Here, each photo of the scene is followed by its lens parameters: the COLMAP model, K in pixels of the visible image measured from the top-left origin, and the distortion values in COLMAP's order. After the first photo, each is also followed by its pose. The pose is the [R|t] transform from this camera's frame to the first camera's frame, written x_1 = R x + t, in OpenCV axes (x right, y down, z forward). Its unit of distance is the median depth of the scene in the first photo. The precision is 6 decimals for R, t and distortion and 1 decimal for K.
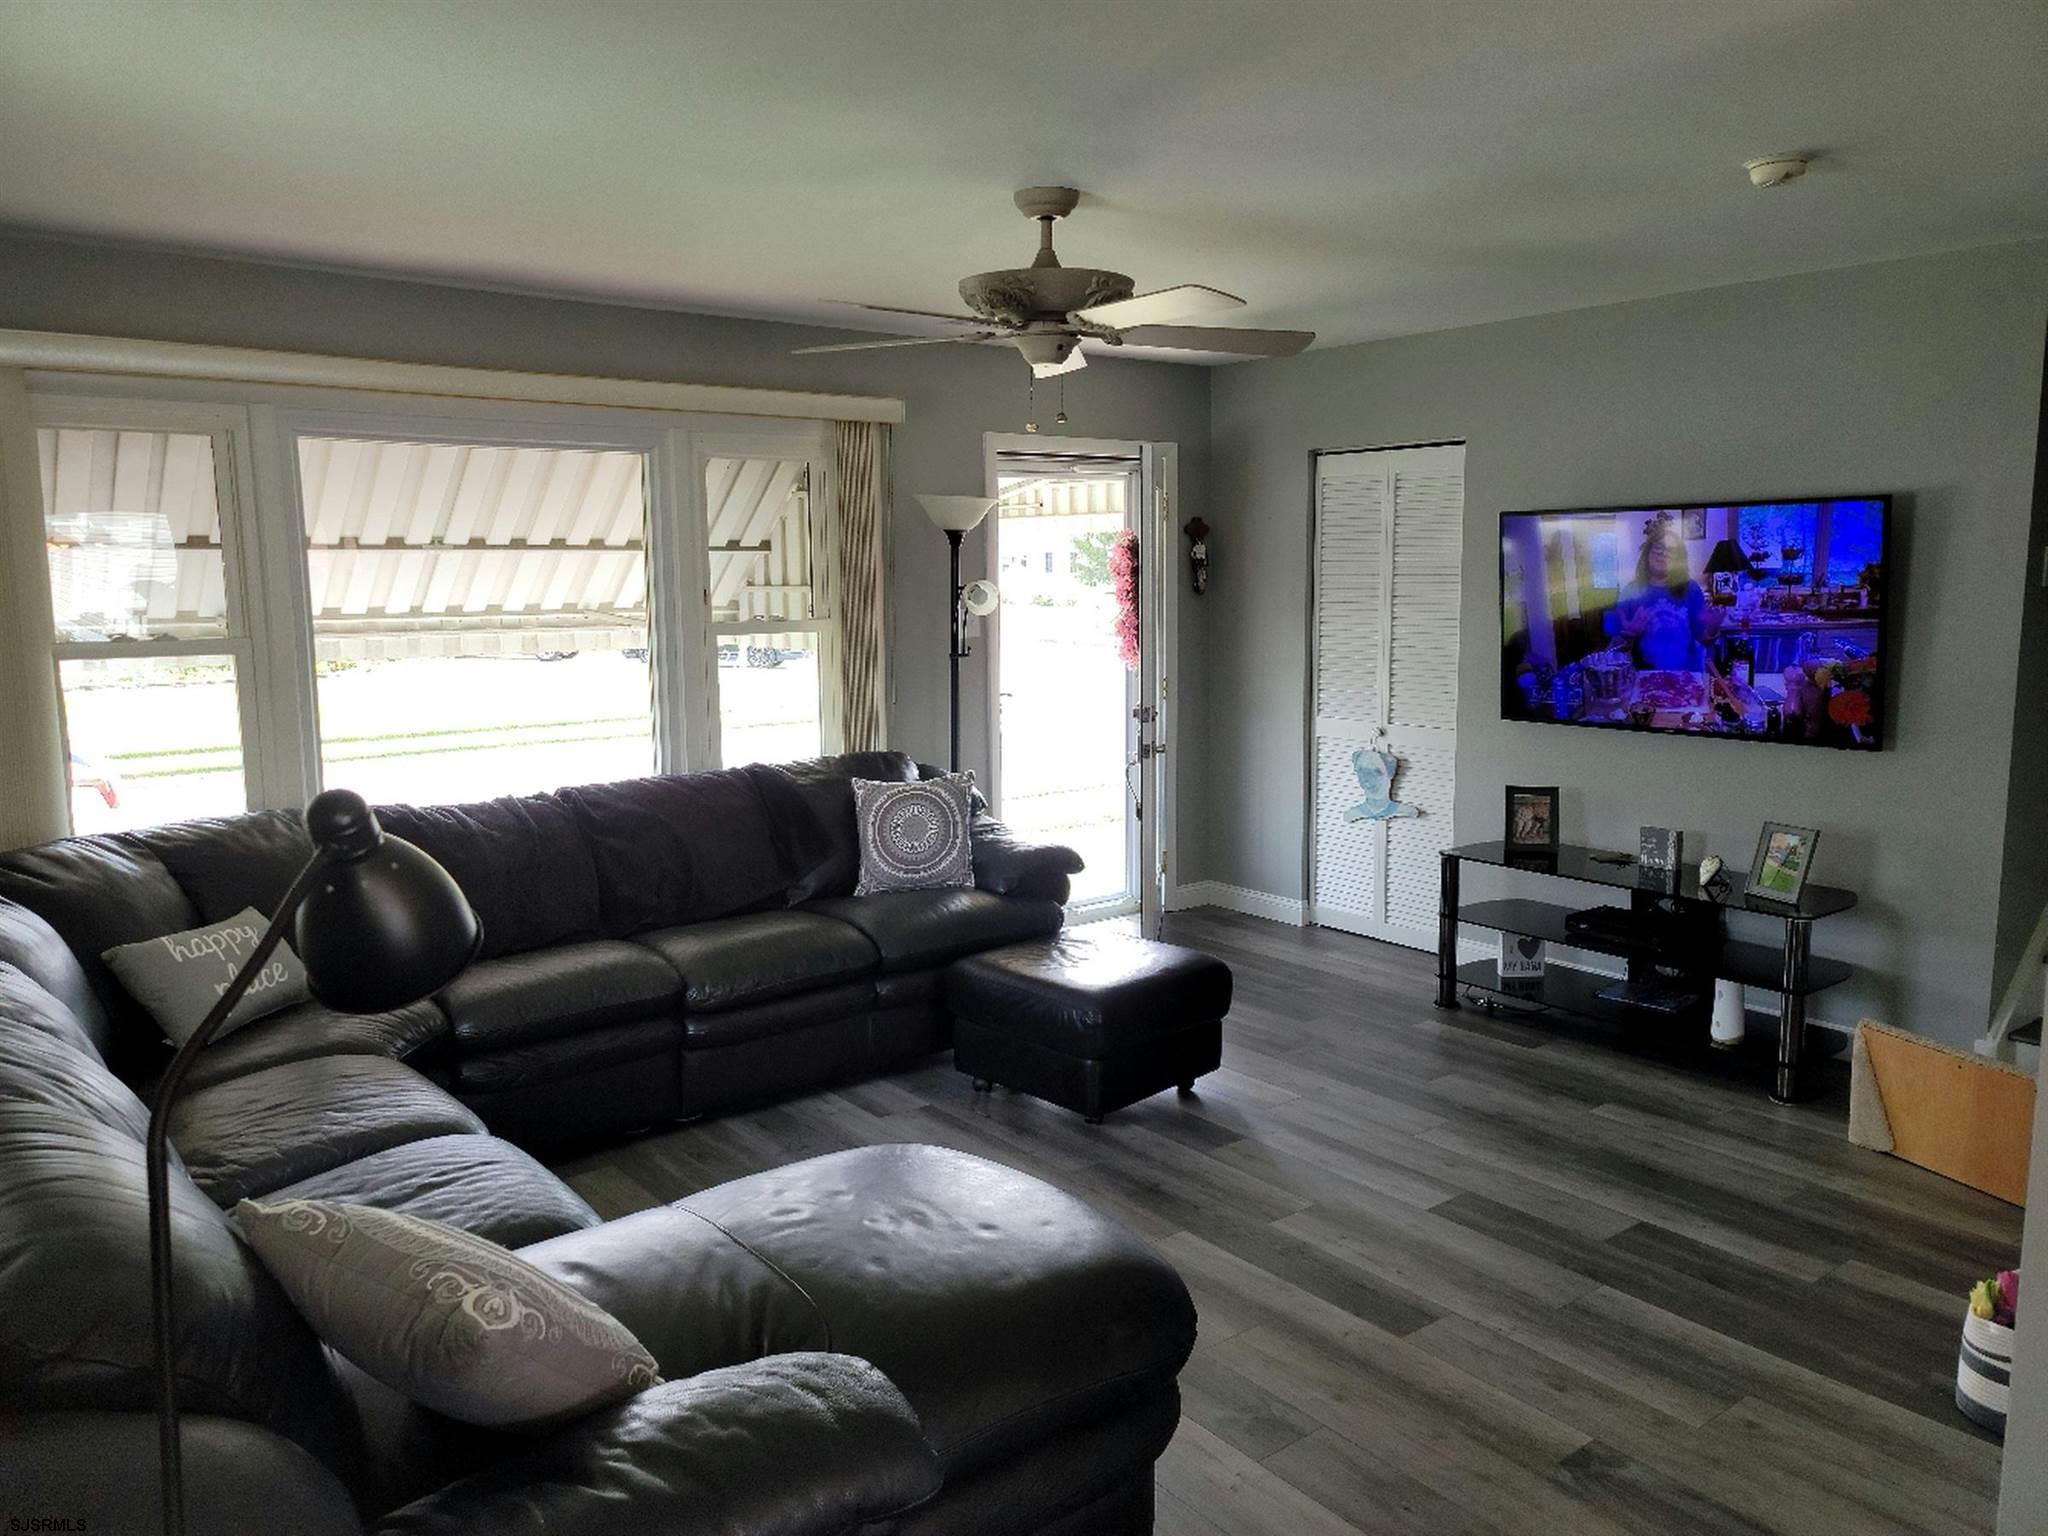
lens RADIAL K [[1487.0, 0, 1029.9], [0, 1487.0, 767.9], [0, 0, 1]] dist [0.062397, -0.042445]
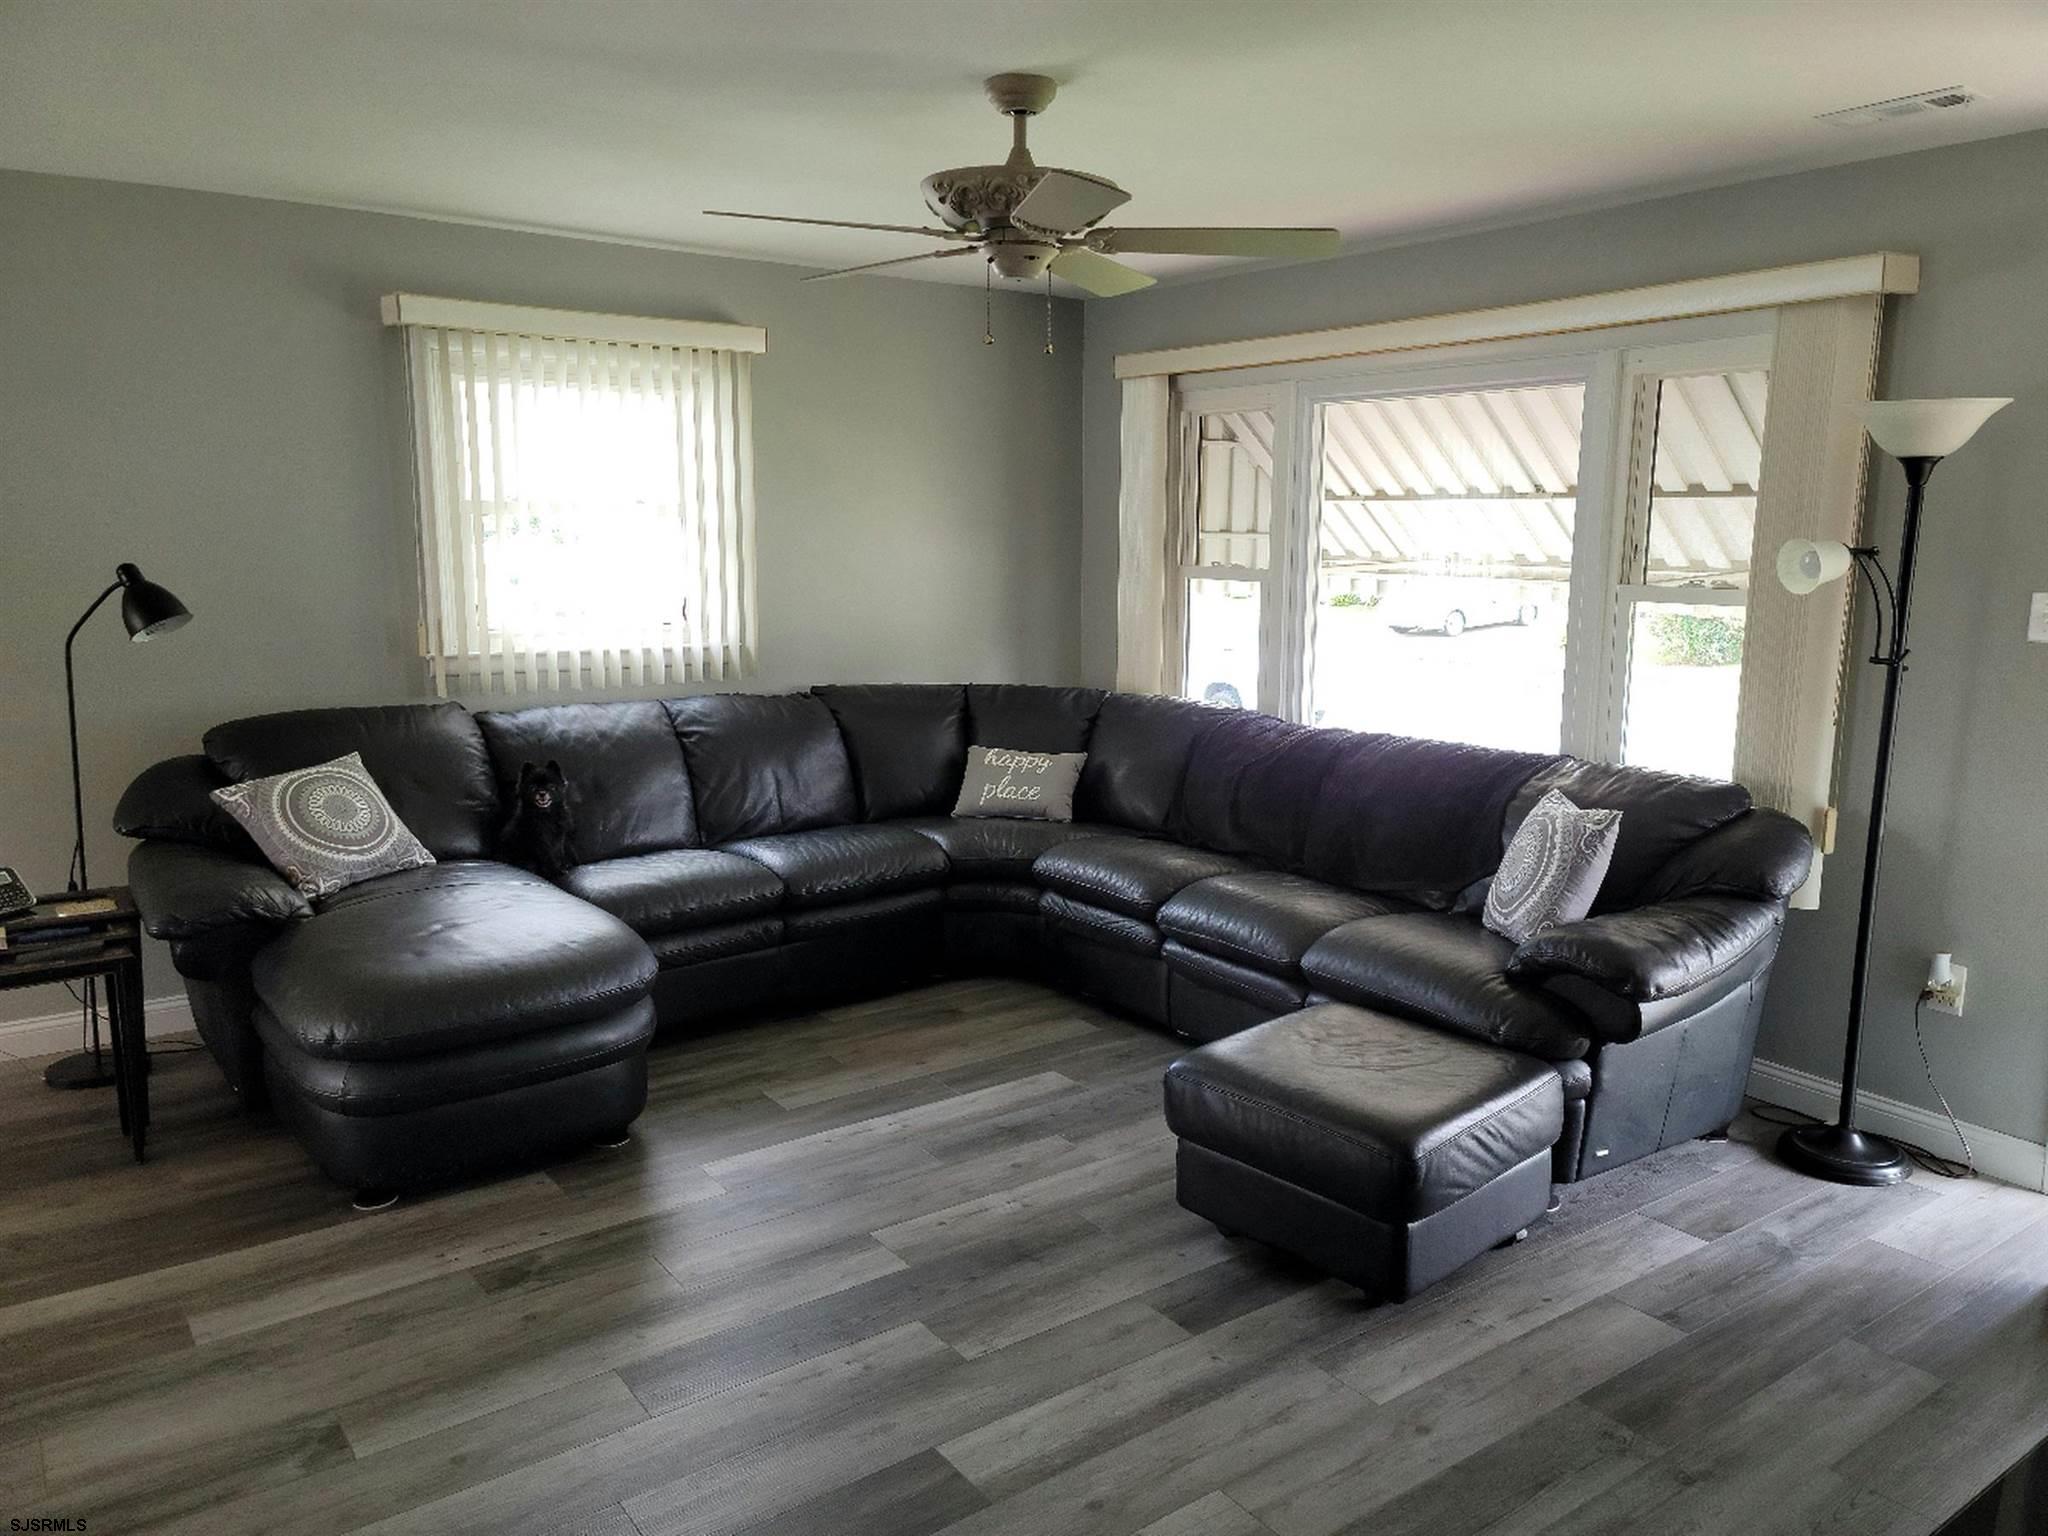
lens RADIAL K [[1487.0, 0, 1028.7], [0, 1487.0, 765.3], [0, 0, 1]] dist [0.062397, -0.042445]
pose [[-0.012651, 0.175683, -0.984366, 0.647614], [-0.143725, 0.973902, 0.175662, -0.103933], [0.989537, 0.143701, 0.012929, 0.714462]]
